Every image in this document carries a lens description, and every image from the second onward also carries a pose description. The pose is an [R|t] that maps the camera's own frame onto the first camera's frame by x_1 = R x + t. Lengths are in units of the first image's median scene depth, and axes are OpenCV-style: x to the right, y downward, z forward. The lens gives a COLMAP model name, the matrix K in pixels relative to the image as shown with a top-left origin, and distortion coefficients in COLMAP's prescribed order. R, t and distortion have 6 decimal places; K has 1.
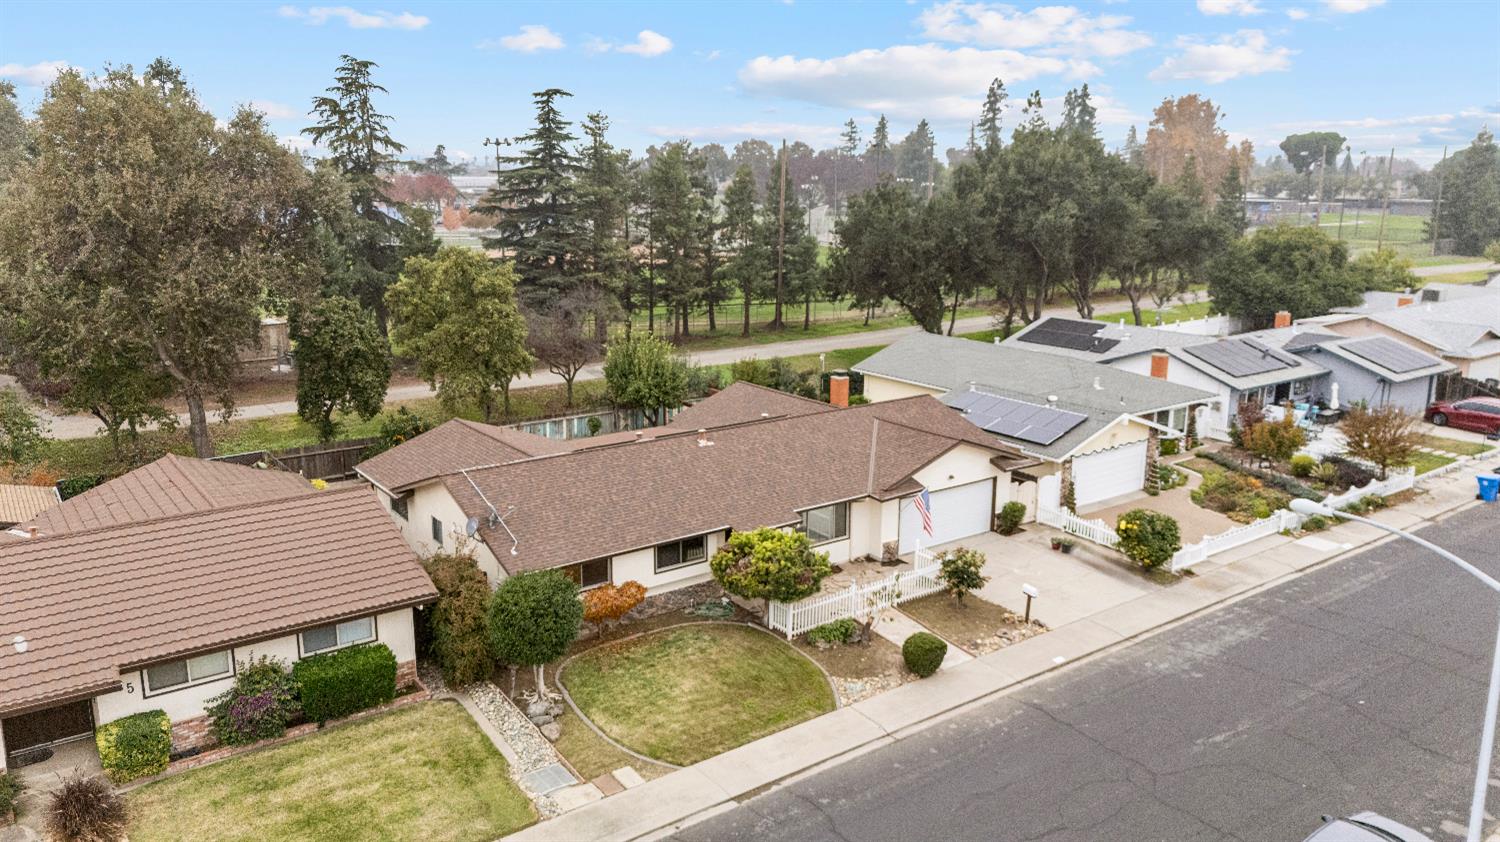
lens RADIAL K [[1102.6, 0, 750.0], [0, 1102.6, 421.0], [0, 0, 1]] dist [0.051596, -0.053416]
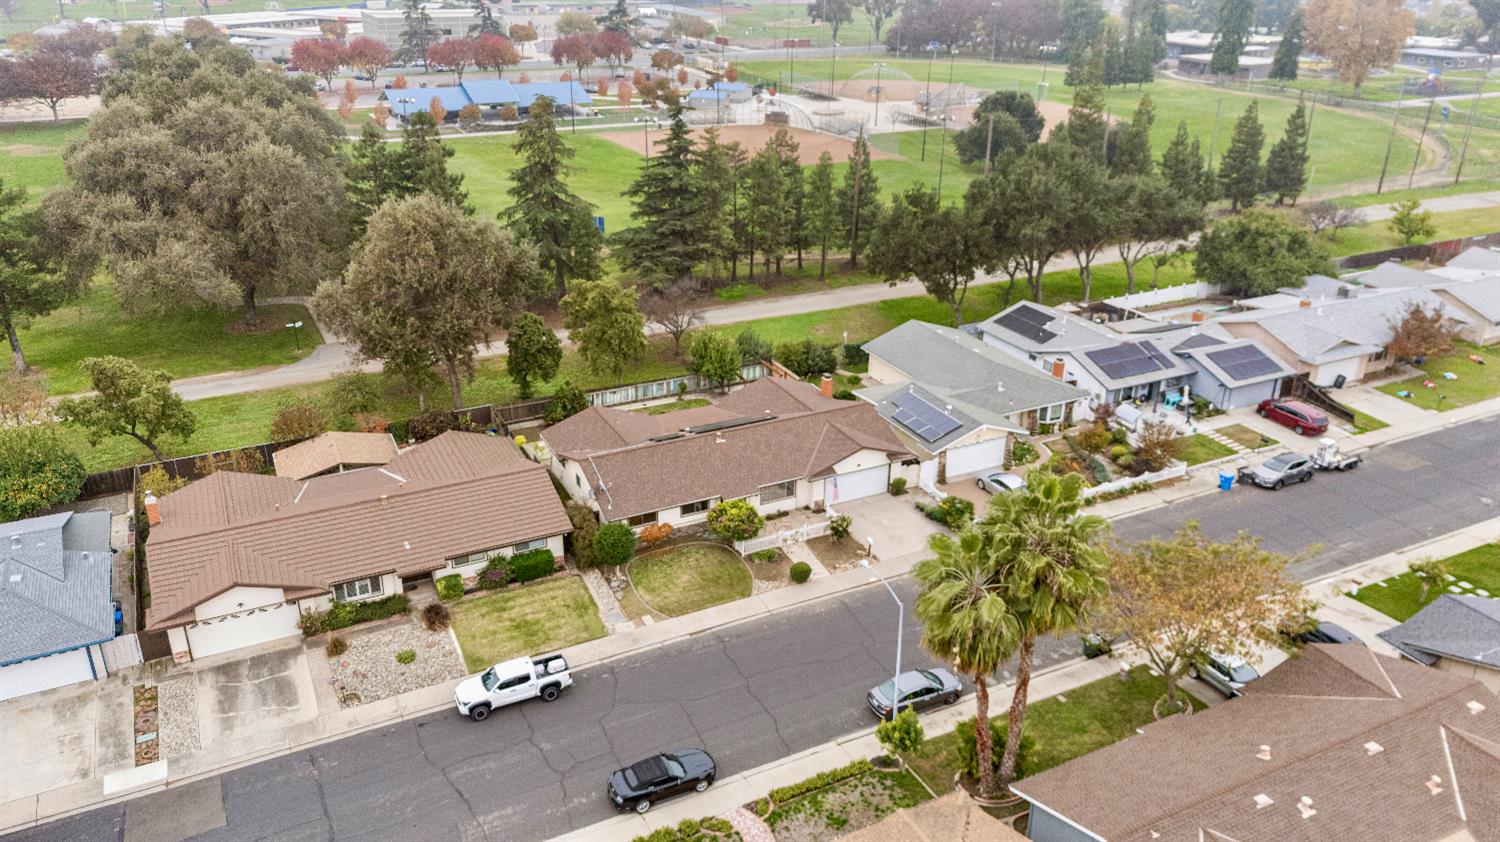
lens RADIAL K [[1102.6, 0, 750.0], [0, 1102.6, 421.0], [0, 0, 1]] dist [0.051596, -0.053416]
pose [[0.985538, 0.075482, -0.151716, 0.317387], [-0.045363, 0.980154, 0.192976, -0.410962], [0.163271, -0.183303, 0.969403, -0.856554]]
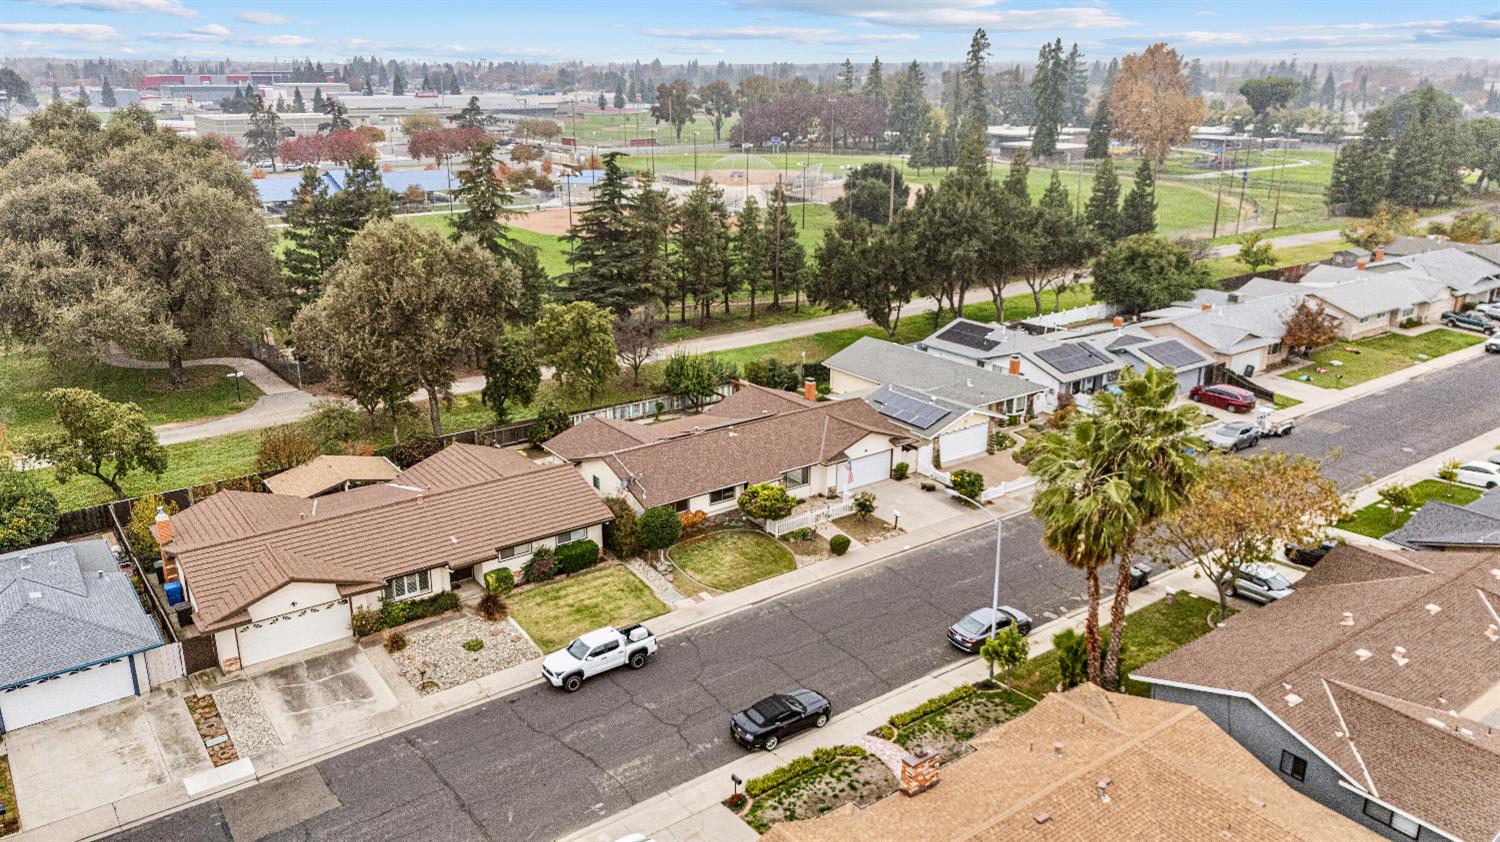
lens RADIAL K [[1102.6, 0, 750.0], [0, 1102.6, 421.0], [0, 0, 1]] dist [0.051596, -0.053416]
pose [[0.999997, -0.000502, -0.002269, -0.007976], [0.000704, 0.995922, 0.090214, -0.190035], [0.002214, -0.090216, 0.995920, -0.954547]]
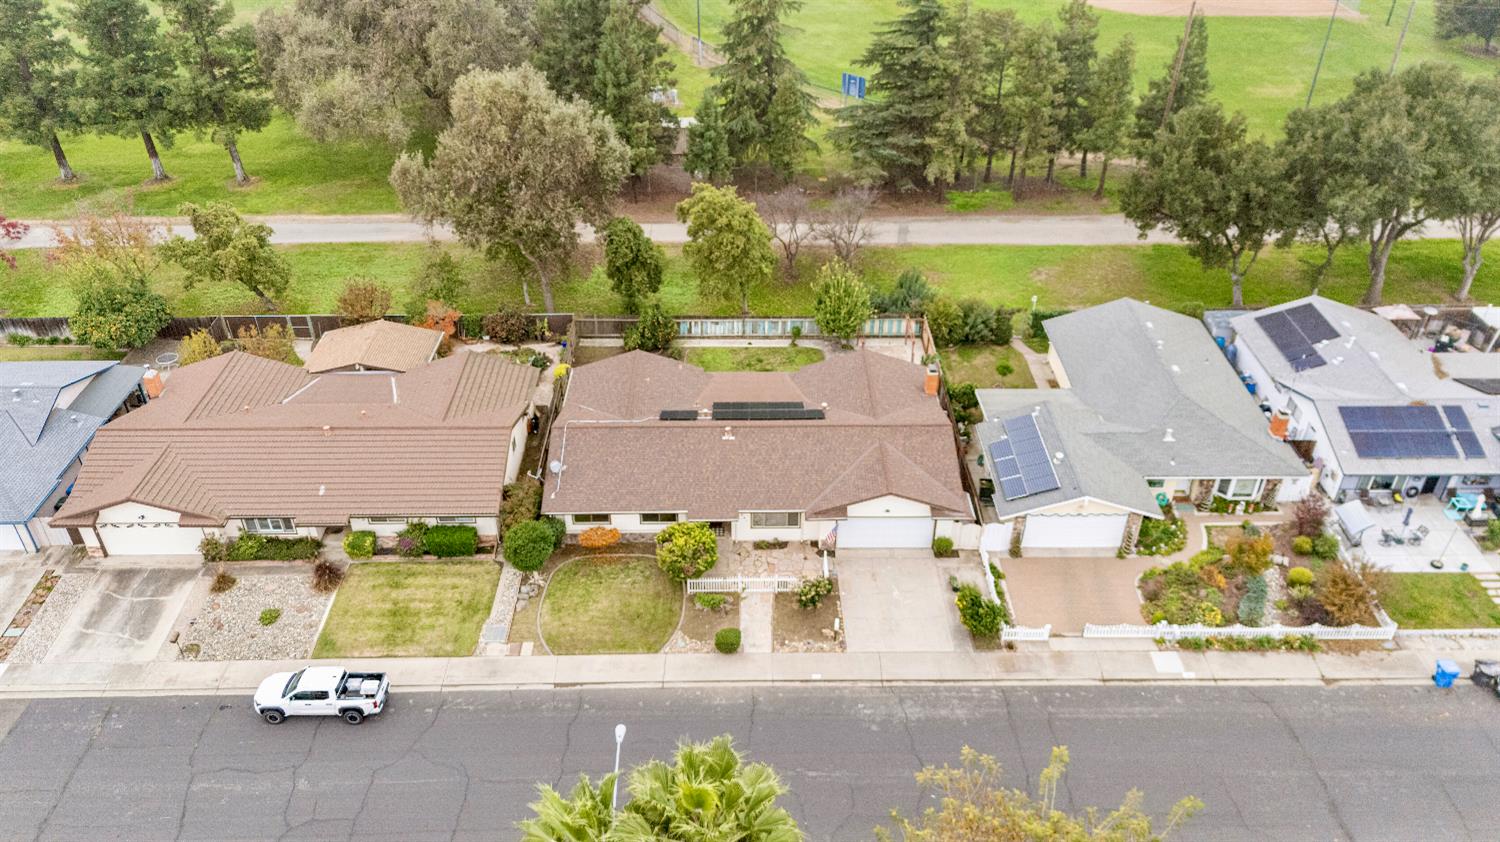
lens RADIAL K [[1102.6, 0, 750.0], [0, 1102.6, 421.0], [0, 0, 1]] dist [0.051596, -0.053416]
pose [[0.809038, 0.331529, -0.485331, 0.780540], [-0.128882, 0.905705, 0.403842, -0.675694], [0.573452, -0.264173, 0.775478, -0.152001]]
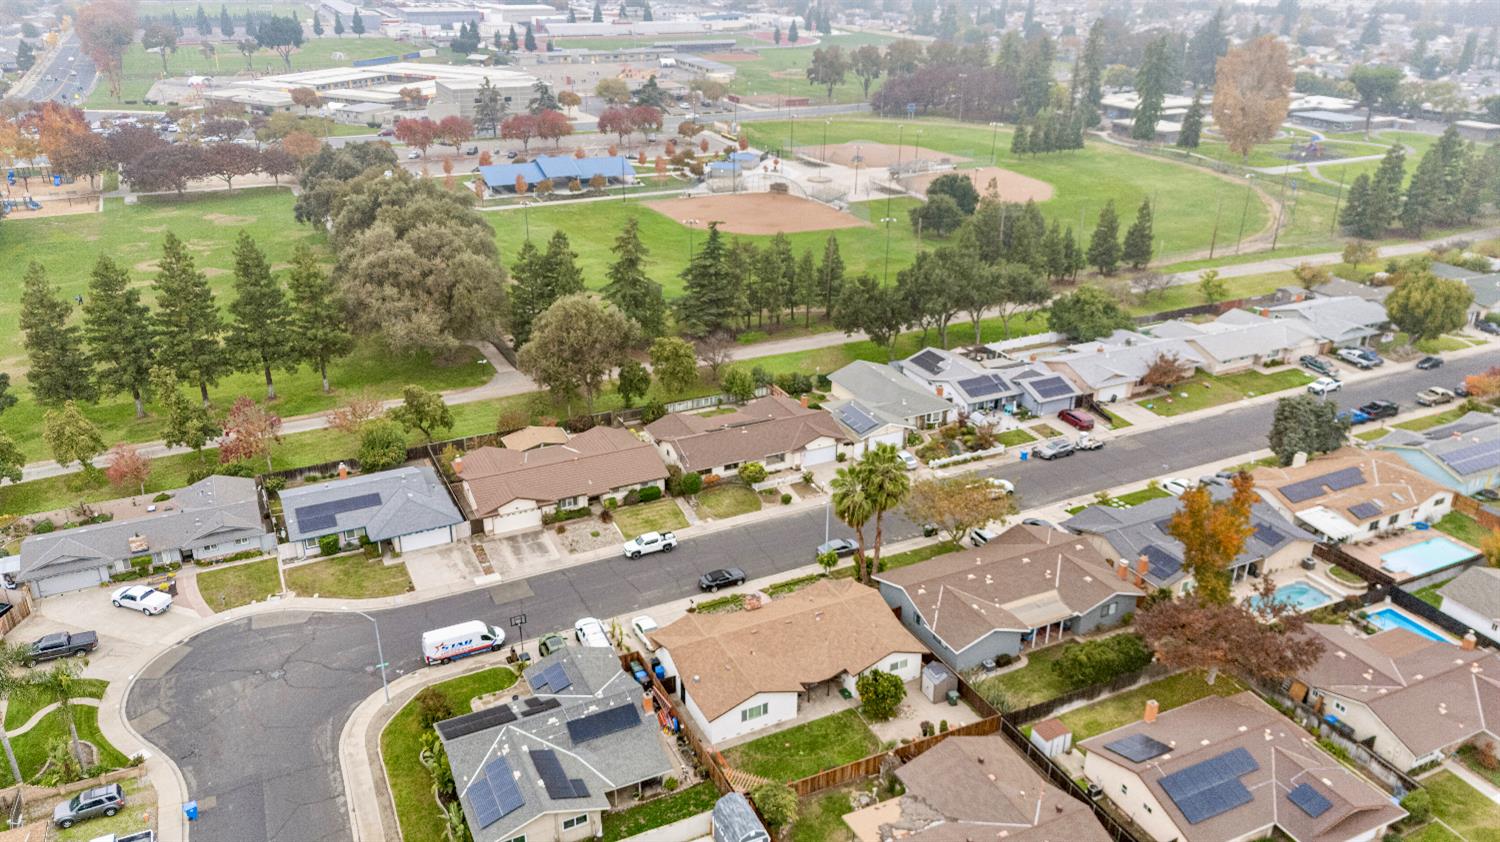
lens RADIAL K [[1102.6, 0, 750.0], [0, 1102.6, 421.0], [0, 0, 1]] dist [0.051596, -0.053416]
pose [[0.984639, 0.078760, -0.155830, 0.561415], [-0.047843, 0.980027, 0.193023, -0.745253], [0.167920, -0.182602, 0.968741, -2.547001]]
